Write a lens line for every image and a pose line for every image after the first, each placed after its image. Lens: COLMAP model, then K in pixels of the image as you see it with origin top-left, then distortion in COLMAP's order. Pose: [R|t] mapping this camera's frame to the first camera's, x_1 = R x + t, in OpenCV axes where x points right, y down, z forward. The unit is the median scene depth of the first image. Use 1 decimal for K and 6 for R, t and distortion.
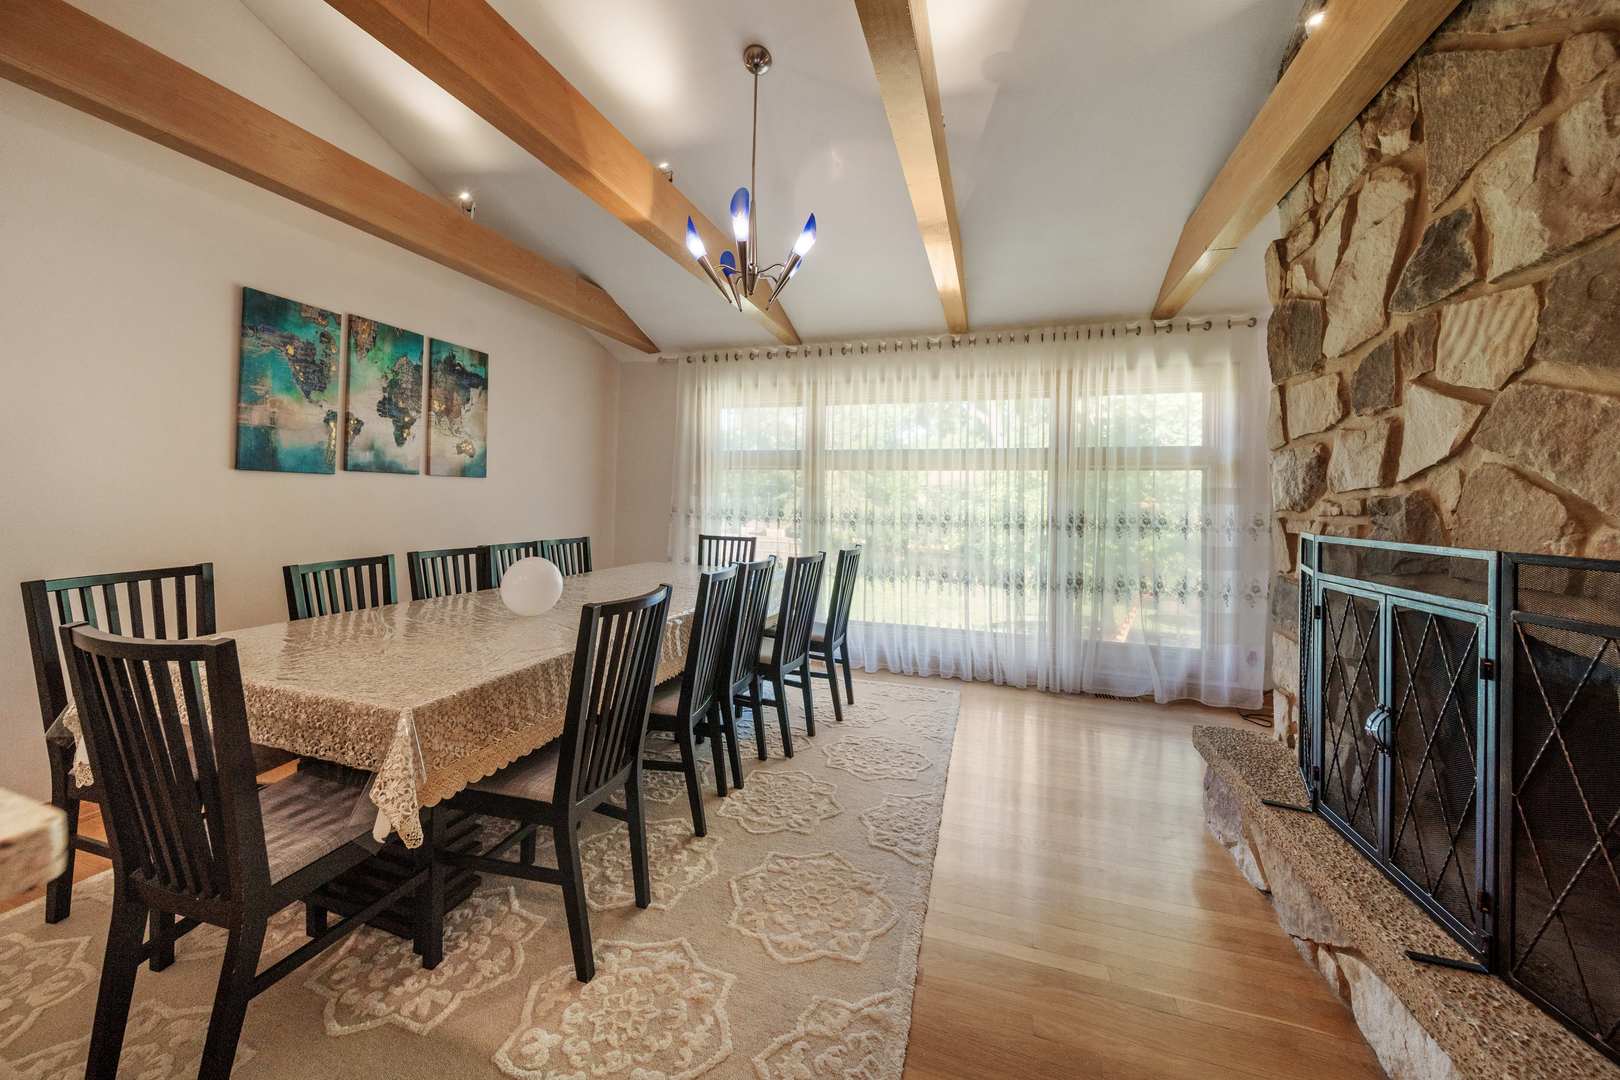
lens RADIAL K [[575.5, 0, 808.9], [0, 575.5, 508.6], [0, 0, 1]] dist [0.001076, -0.000107]
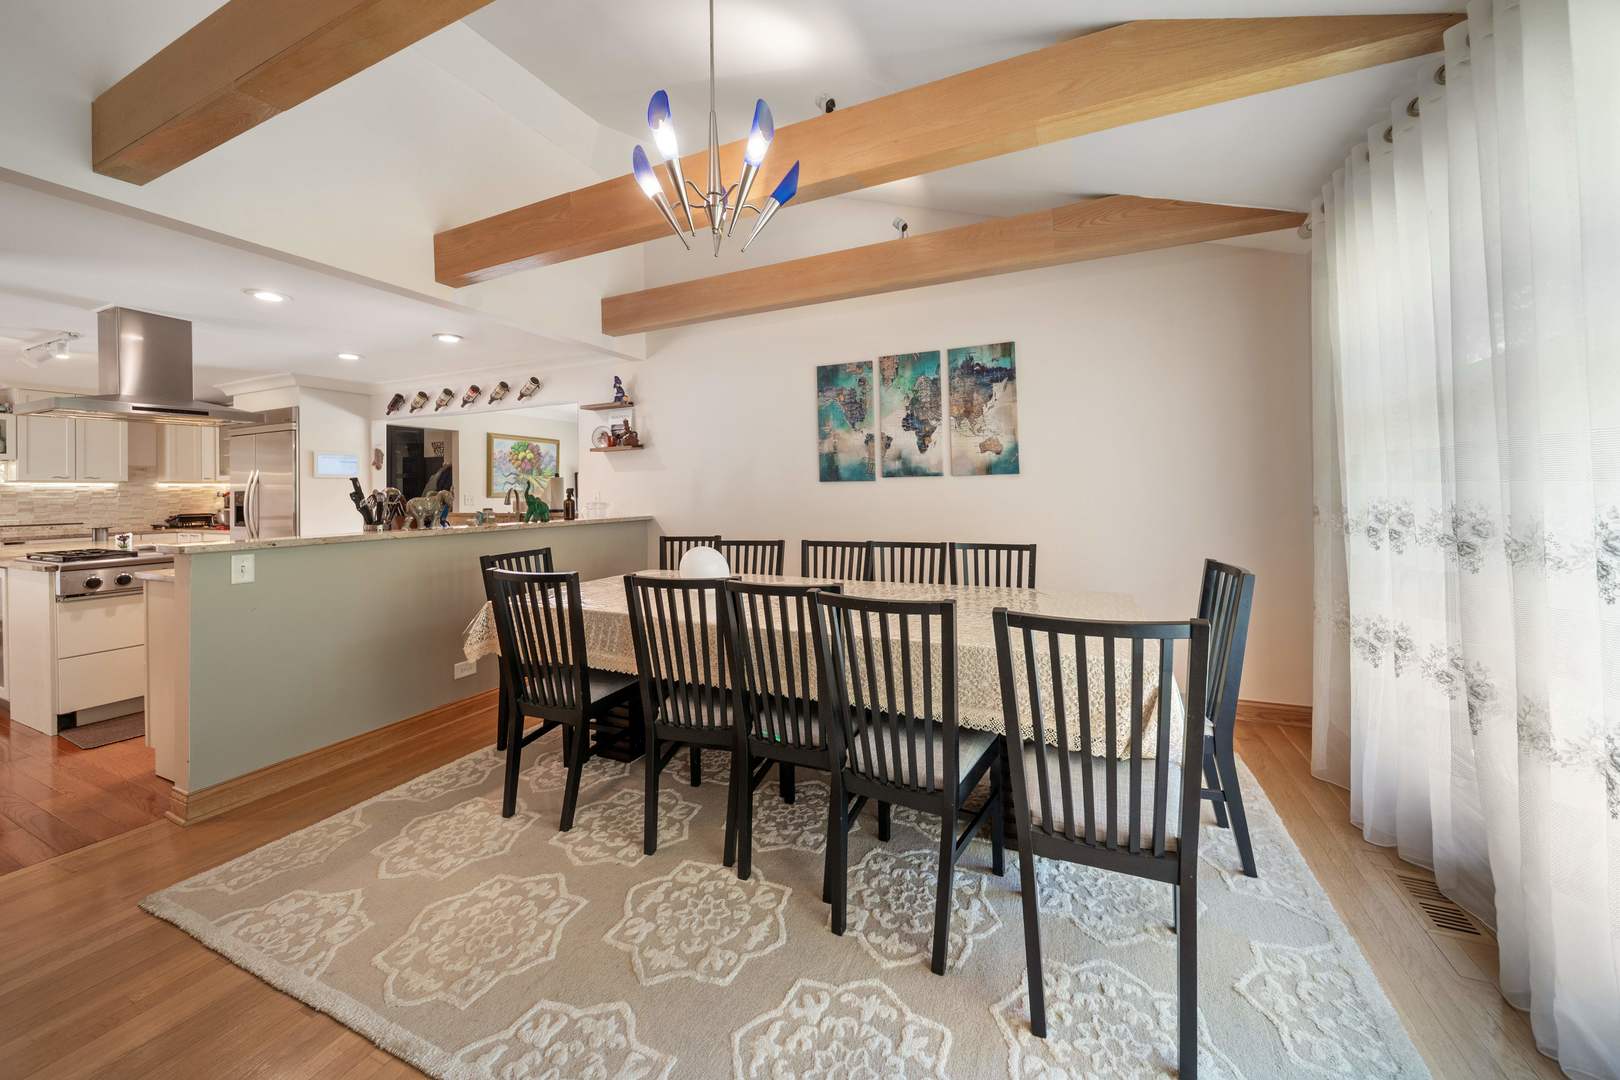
lens RADIAL K [[575.5, 0, 808.9], [0, 575.5, 508.6], [0, 0, 1]] dist [0.001076, -0.000107]
pose [[-0.087703, 0.002460, -0.996144, 0.484107], [-0.002812, 0.999992, 0.002717, 0.001918], [0.996143, 0.003039, -0.087695, 0.897249]]
